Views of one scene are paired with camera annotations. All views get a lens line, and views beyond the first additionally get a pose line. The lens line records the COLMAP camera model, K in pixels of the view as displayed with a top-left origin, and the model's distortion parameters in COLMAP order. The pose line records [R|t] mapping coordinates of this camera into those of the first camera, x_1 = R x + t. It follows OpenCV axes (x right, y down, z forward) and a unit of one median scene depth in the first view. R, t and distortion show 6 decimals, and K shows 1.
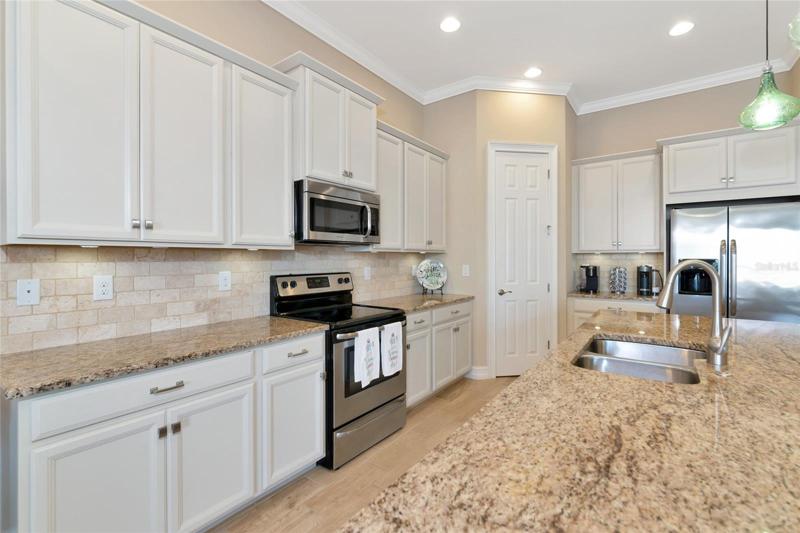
lens RADIAL K [[357.4, 0, 400.3], [0, 357.4, 259.5], [0, 0, 1]] dist [-0.006947, -0.000212]
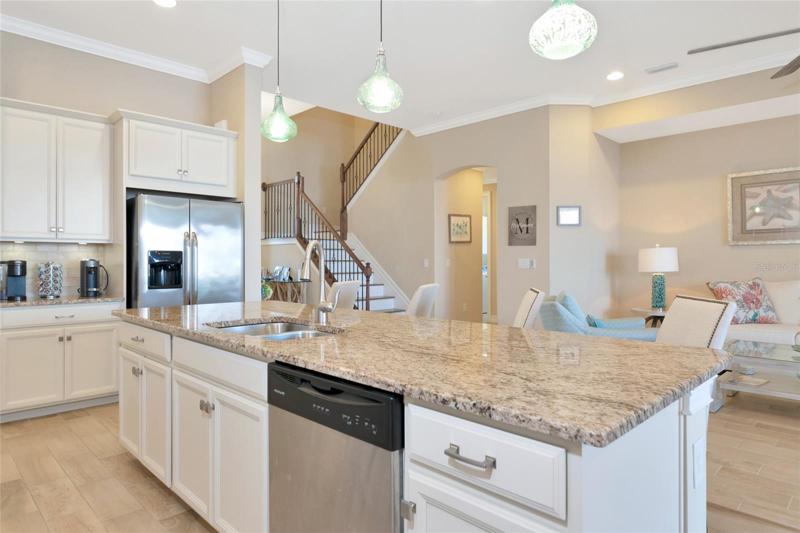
lens RADIAL K [[483.8, 0, 397.1], [0, 483.8, 264.6], [0, 0, 1]] dist [-0.002017, 0.003235]
pose [[0.162230, -0.003142, 0.986748, -0.366198], [0.002099, 0.999994, 0.002839, 0.036172], [-0.986751, 0.001610, 0.162236, 0.209310]]
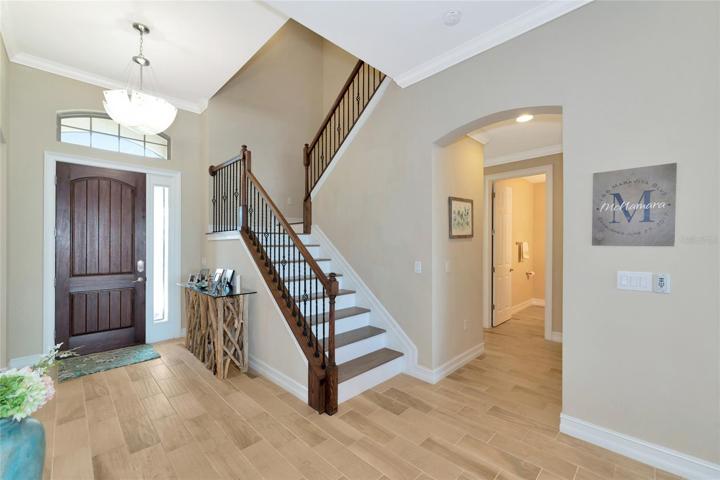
lens RADIAL K [[301.5, 0, 364.4], [0, 301.5, 244.6], [0, 0, 1]] dist [-0.016169, 0.001114]
pose [[0.144842, 0.005664, 0.989439, 1.094602], [0.005658, 0.999963, -0.006553, -0.042808], [-0.989439, 0.006548, 0.144804, 0.515622]]
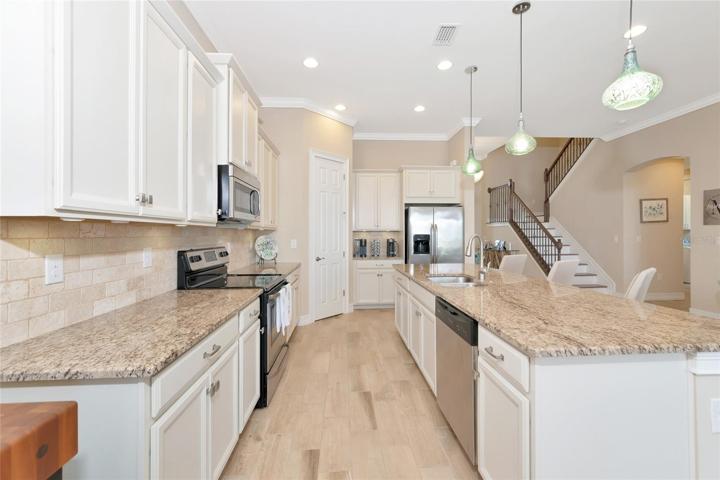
lens RADIAL K [[301.5, 0, 356.9], [0, 301.5, 234.4], [0, 0, 1]] dist [-0.016169, 0.001114]
pose [[0.779140, -0.001486, 0.626848, -0.446227], [0.004778, 0.999982, -0.003568, 0.002284], [-0.626832, 0.005774, 0.779133, -0.000732]]
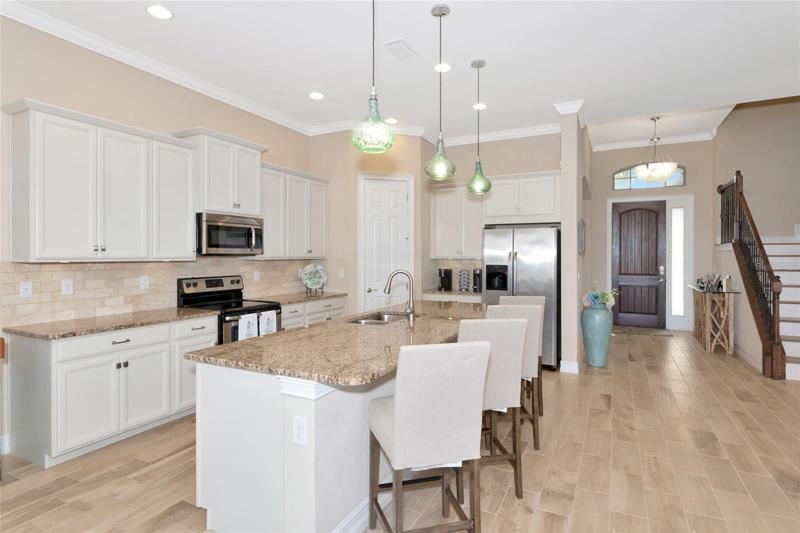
lens RADIAL K [[420.5, 0, 399.8], [0, 420.5, 258.9], [0, 0, 1]] dist [-0.007965, -0.000356]
pose [[0.986631, 0.001113, 0.162966, 0.199223], [-0.001752, 0.999991, 0.003778, -0.034575], [-0.162960, -0.004013, 0.986624, -0.670417]]
